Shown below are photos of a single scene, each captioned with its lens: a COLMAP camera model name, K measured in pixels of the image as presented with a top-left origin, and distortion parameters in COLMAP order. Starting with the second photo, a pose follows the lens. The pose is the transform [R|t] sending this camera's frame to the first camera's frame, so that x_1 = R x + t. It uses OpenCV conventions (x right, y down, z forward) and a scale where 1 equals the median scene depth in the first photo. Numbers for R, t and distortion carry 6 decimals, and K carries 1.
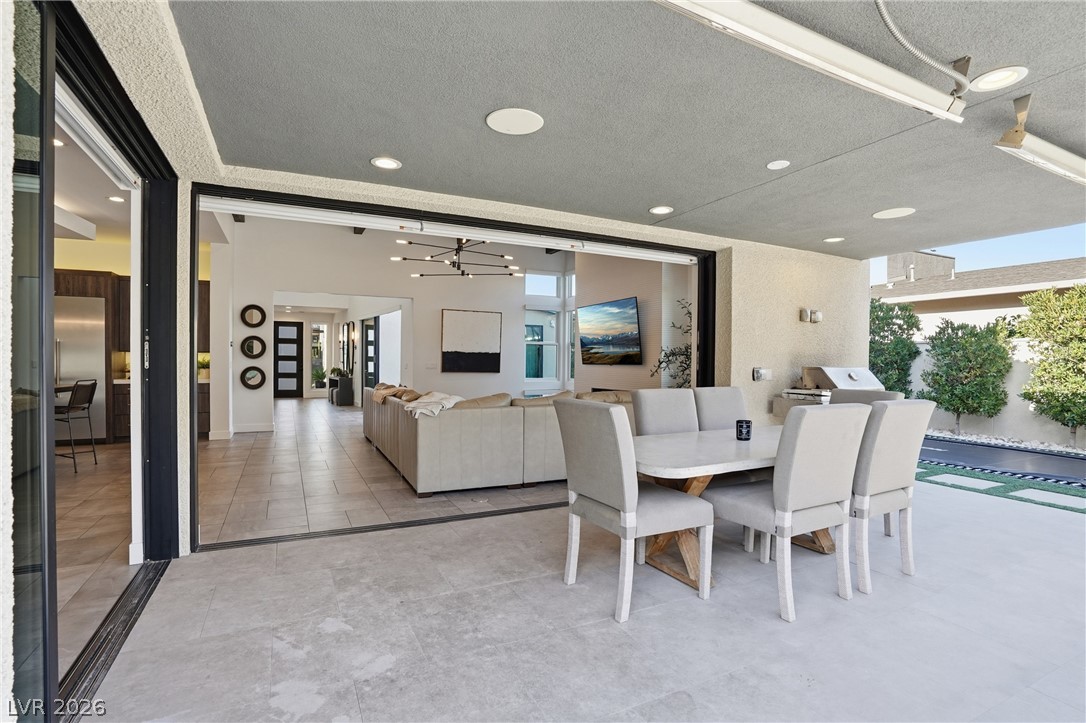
lens RADIAL K [[512.7, 0, 543.7], [0, 512.7, 368.8], [0, 0, 1]] dist [-0.037340, 0.004774]
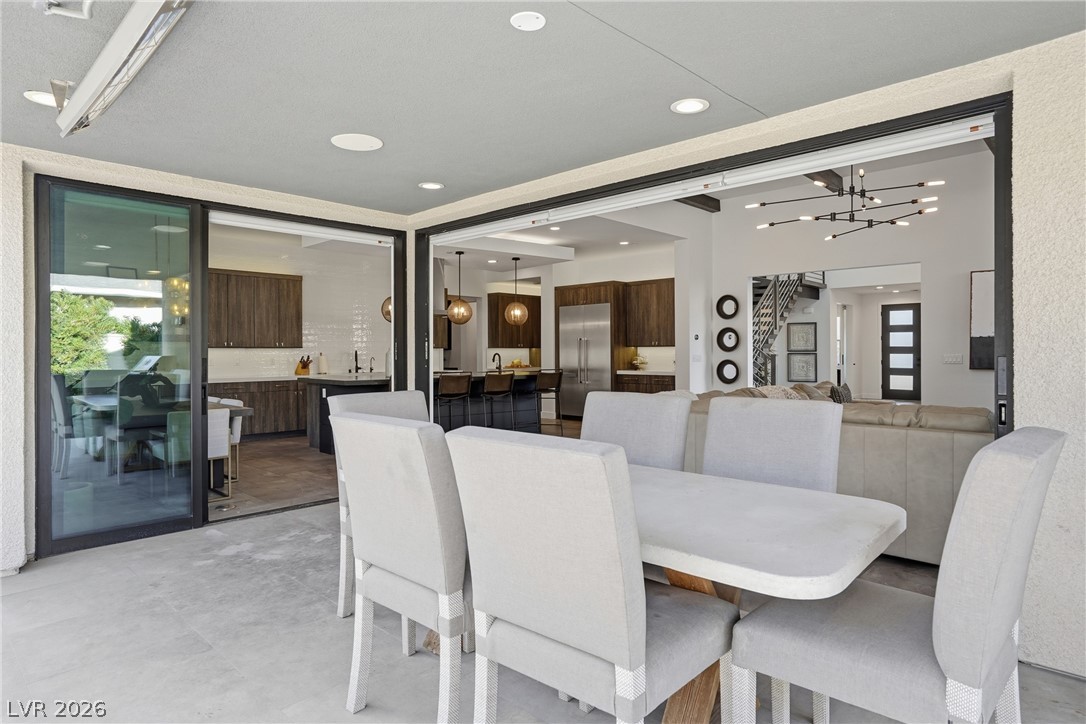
lens RADIAL K [[619.3, 0, 543.5], [0, 619.3, 359.0], [0, 0, 1]] dist [-0.011408, 0.001436]
pose [[0.347308, 0.002613, -0.937747, 1.508787], [-0.009033, 0.999959, -0.000560, -0.008919], [0.937708, 0.008665, 0.347317, 1.005803]]
